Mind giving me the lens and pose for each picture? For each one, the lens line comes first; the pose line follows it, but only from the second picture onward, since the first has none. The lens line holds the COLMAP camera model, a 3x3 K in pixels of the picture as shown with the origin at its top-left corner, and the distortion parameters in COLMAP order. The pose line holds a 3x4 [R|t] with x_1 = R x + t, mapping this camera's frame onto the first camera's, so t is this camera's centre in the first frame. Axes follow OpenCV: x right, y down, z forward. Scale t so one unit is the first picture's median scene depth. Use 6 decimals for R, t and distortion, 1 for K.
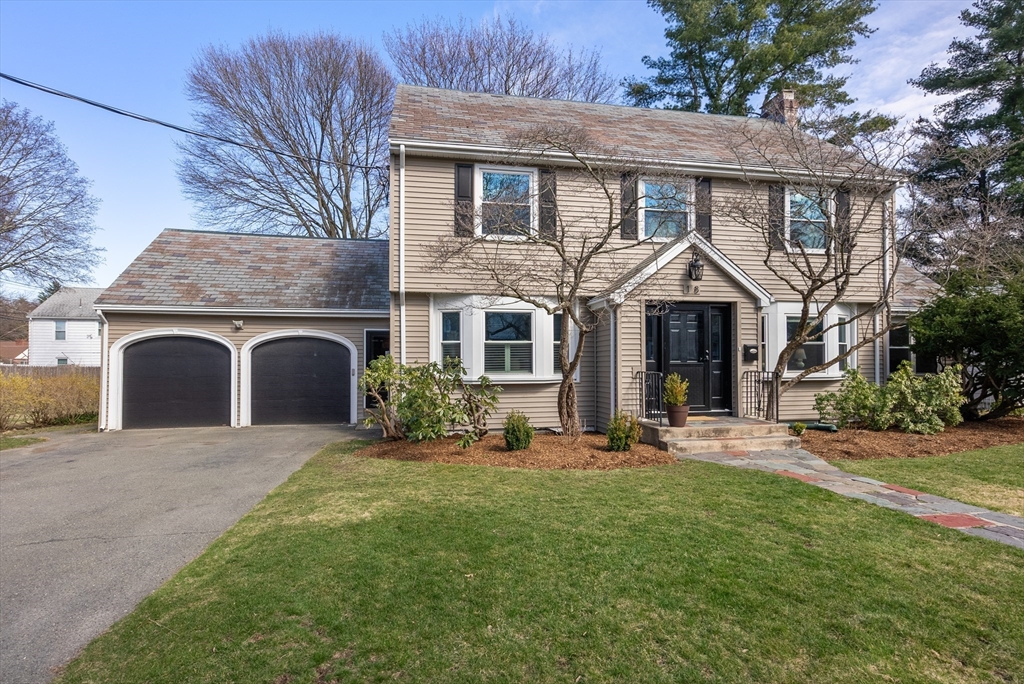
lens RADIAL K [[513.9, 0, 521.3], [0, 513.9, 310.1], [0, 0, 1]] dist [0.006385, 0.000035]
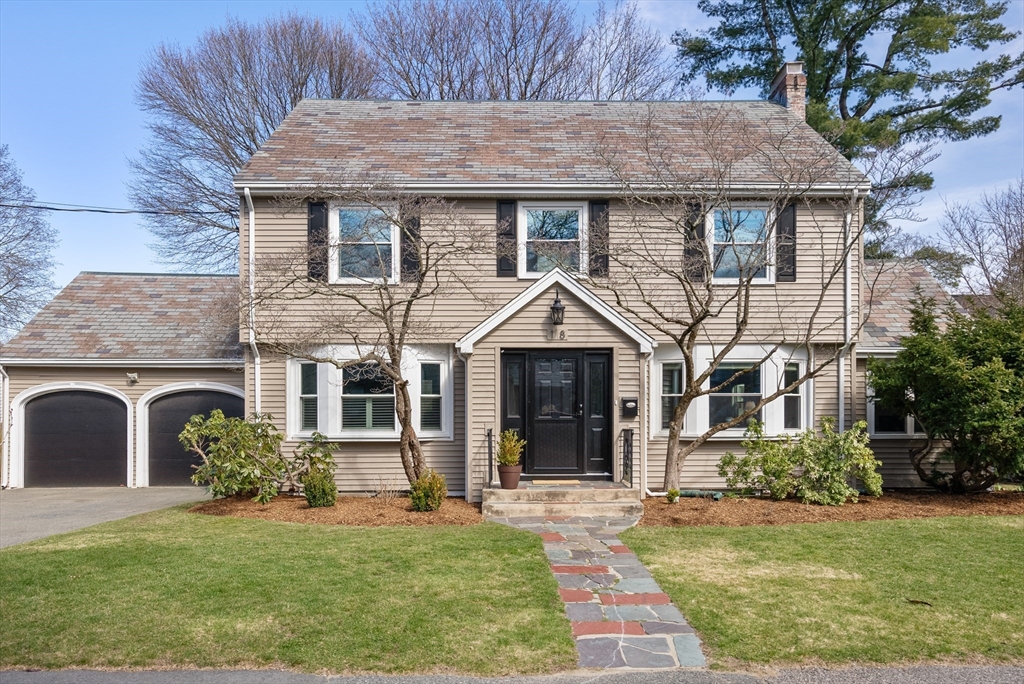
lens RADIAL K [[729.9, 0, 511.8], [0, 729.9, 345.8], [0, 0, 1]] dist [0.010901, 0.003770]
pose [[0.983231, -0.016877, -0.181583, 0.379642], [0.017035, 0.999855, -0.000690, -0.016815], [0.181568, -0.002415, 0.983375, -0.182285]]
